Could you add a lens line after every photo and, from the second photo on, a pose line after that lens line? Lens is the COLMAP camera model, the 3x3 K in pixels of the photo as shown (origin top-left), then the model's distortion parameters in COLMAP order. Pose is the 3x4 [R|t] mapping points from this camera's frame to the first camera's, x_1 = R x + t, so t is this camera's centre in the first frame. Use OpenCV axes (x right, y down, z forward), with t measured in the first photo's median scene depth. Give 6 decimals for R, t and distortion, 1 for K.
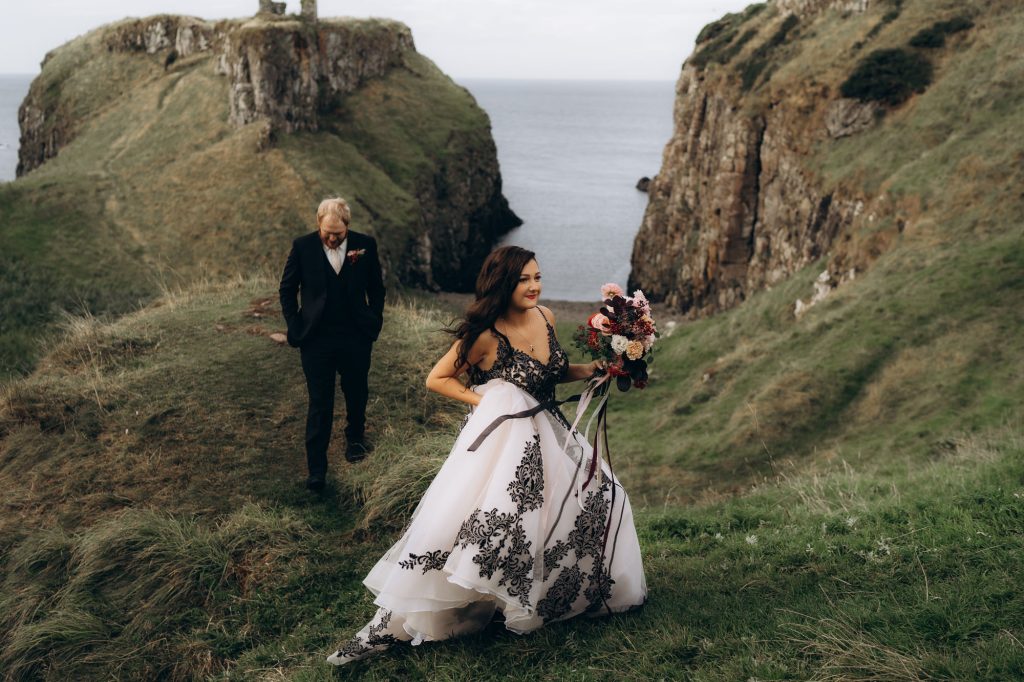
lens RADIAL K [[1017.6, 0, 512.0], [0, 1017.6, 341.0], [0, 0, 1]] dist [0.007409, -0.029941]
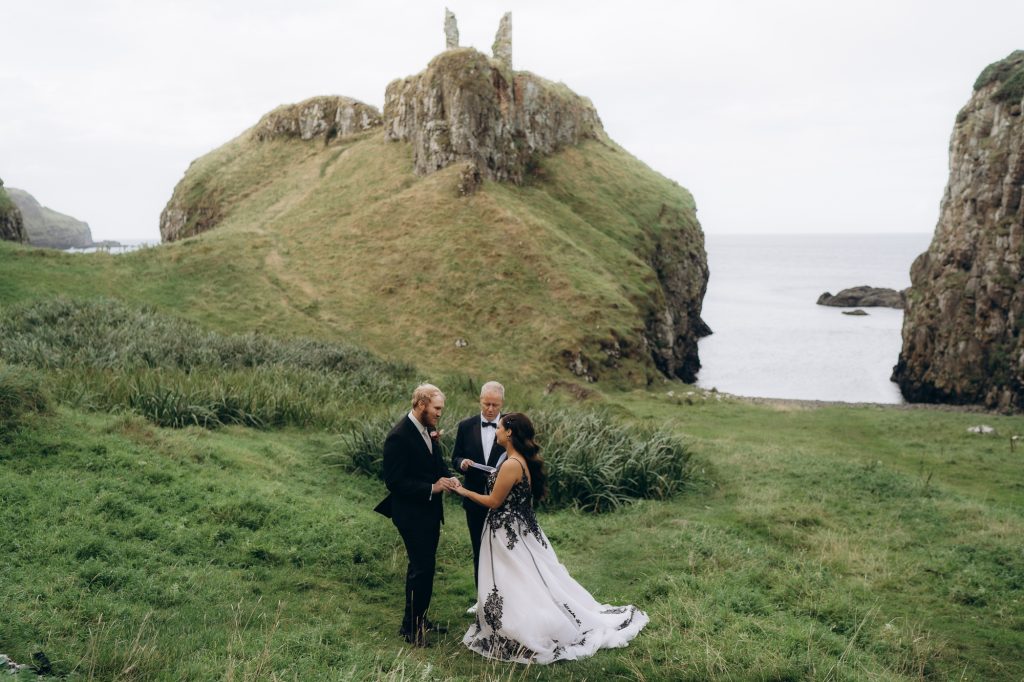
lens RADIAL K [[1023.3, 0, 530.5], [0, 1023.3, 359.9], [0, 0, 1]] dist [0.004497, -0.007363]
pose [[0.995357, -0.001718, -0.096241, -0.115830], [-0.009923, 0.992682, -0.120350, 0.026633], [0.095744, 0.120746, 0.988055, 0.246160]]
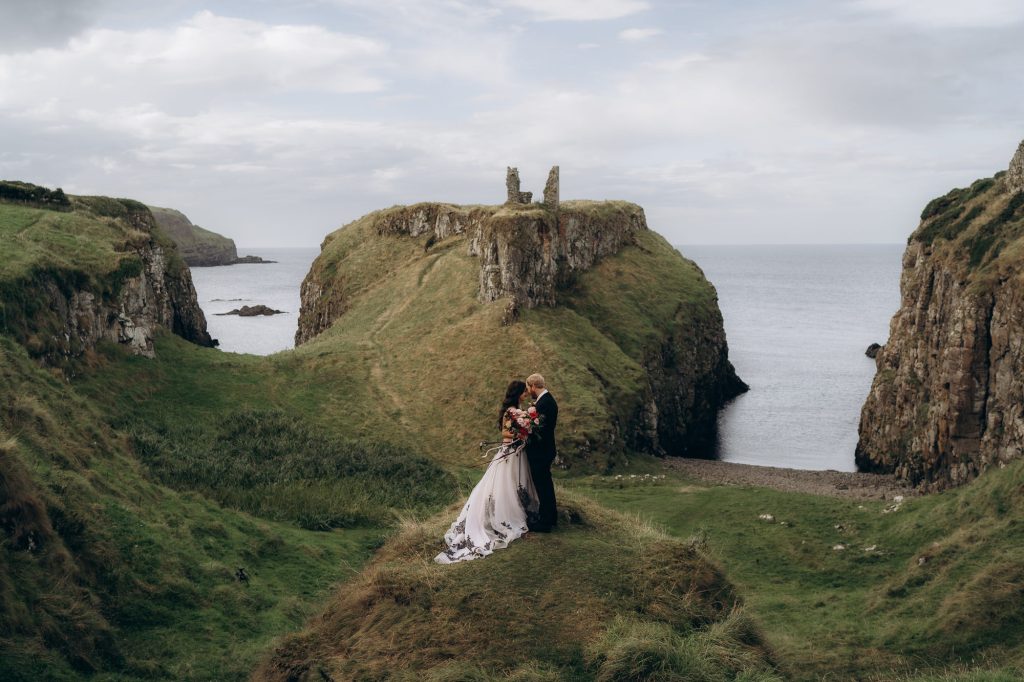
lens RADIAL K [[982.2, 0, 512.0], [0, 982.2, 341.0], [0, 0, 1]] dist [0.016715, -0.070586]
pose [[0.974220, 0.004073, -0.225563, 0.002907], [-0.039494, 0.987477, -0.152742, -0.004965], [0.222116, 0.157713, 0.962180, -0.027608]]
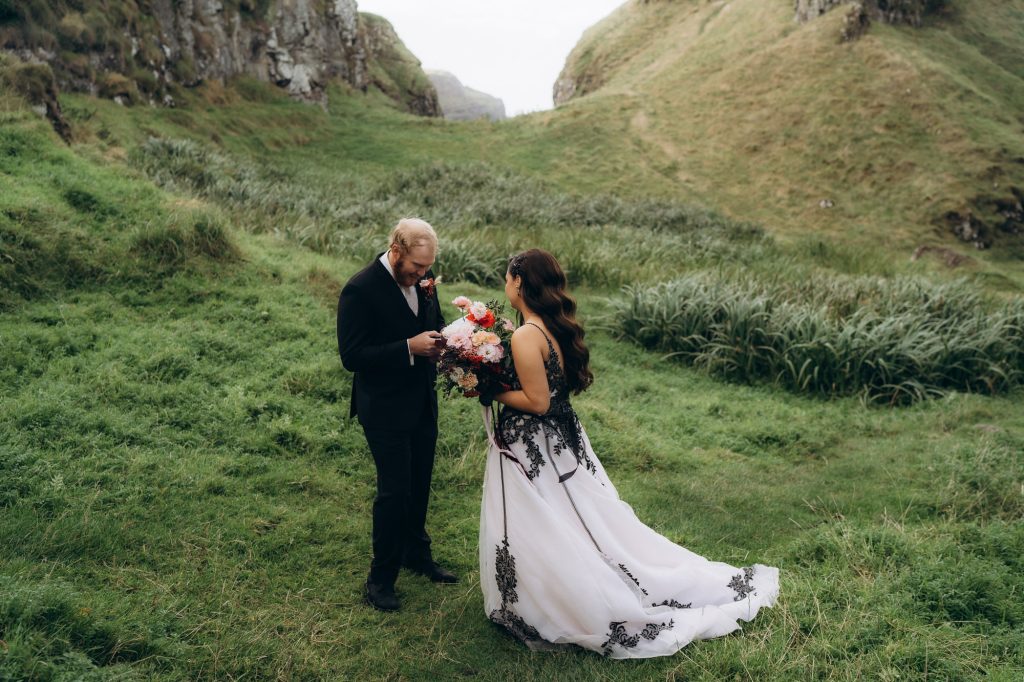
lens RADIAL K [[1006.9, 0, 511.3], [0, 1006.9, 355.6], [0, 0, 1]] dist [-0.007863, -0.002632]
pose [[0.880219, 0.061647, -0.470547, -0.106290], [-0.059407, 0.998041, 0.019627, 0.025436], [0.470836, 0.010678, 0.882156, 0.277460]]
